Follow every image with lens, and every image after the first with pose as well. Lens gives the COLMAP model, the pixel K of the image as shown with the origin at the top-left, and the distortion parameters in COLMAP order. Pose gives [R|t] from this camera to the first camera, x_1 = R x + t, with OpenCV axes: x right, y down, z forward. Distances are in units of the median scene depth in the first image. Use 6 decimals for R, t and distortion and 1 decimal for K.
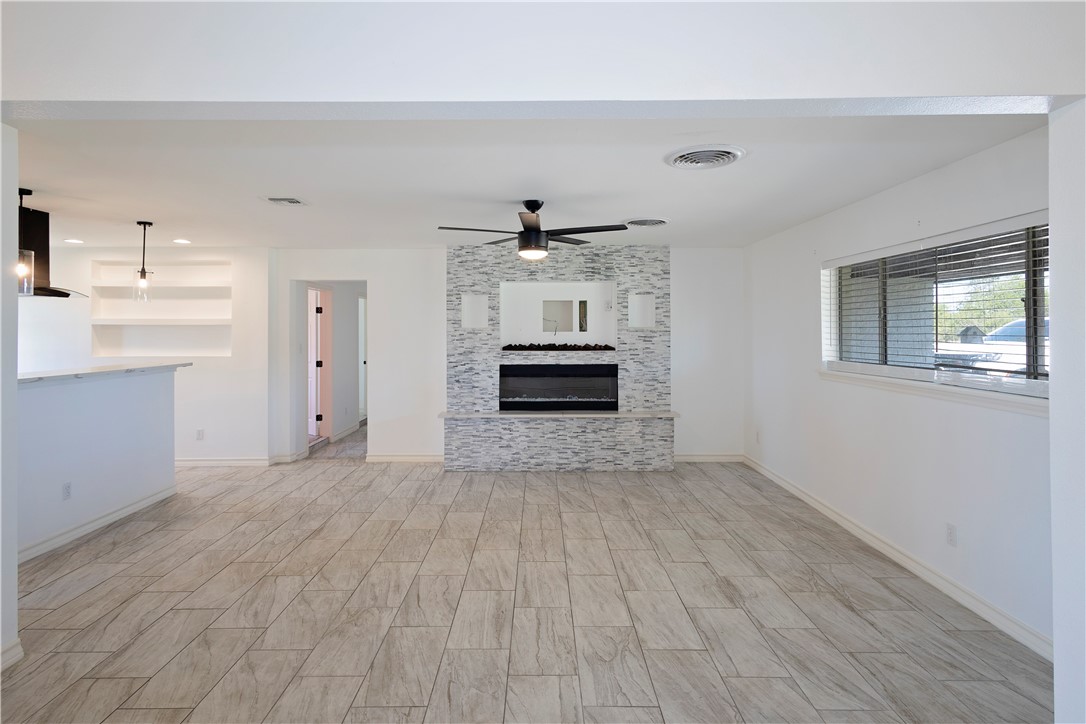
lens RADIAL K [[578.6, 0, 539.5], [0, 578.6, 327.2], [0, 0, 1]] dist [0.012278, -0.000340]
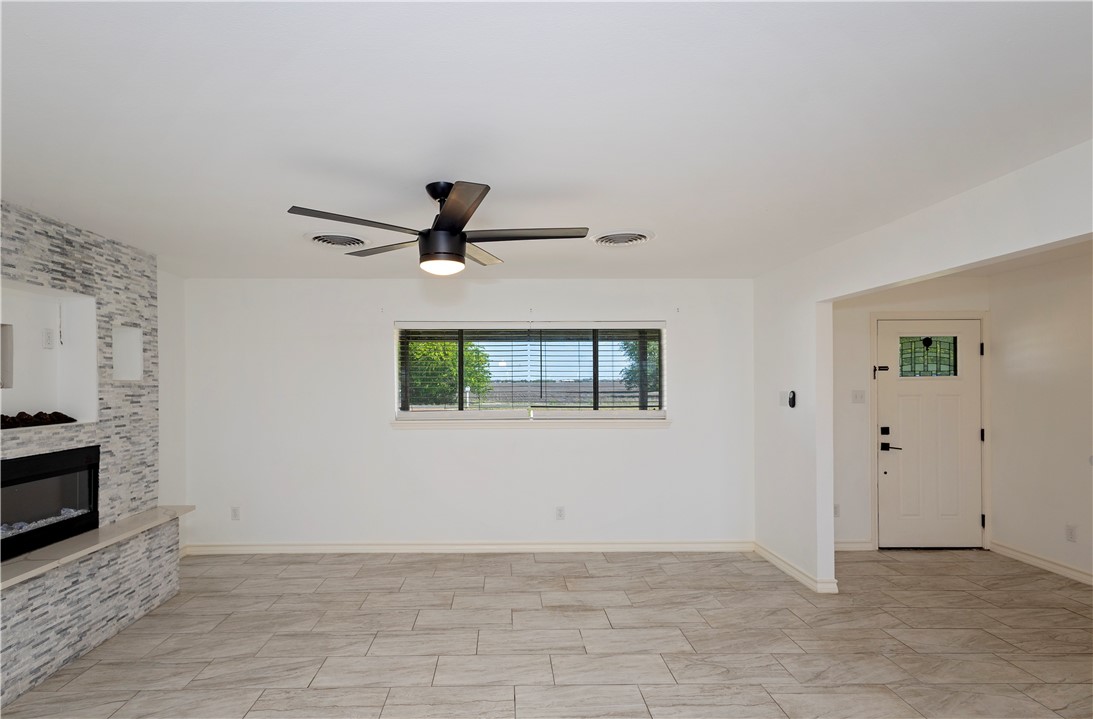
lens RADIAL K [[547.1, 0, 509.7], [0, 547.1, 380.1], [0, 0, 1]] dist [0.004608, 0.000479]
pose [[-0.012918, 0.006876, 0.999893, -0.406856], [-0.001373, 0.999975, -0.006894, 0.003575], [-0.999916, -0.001462, -0.012908, 0.606396]]
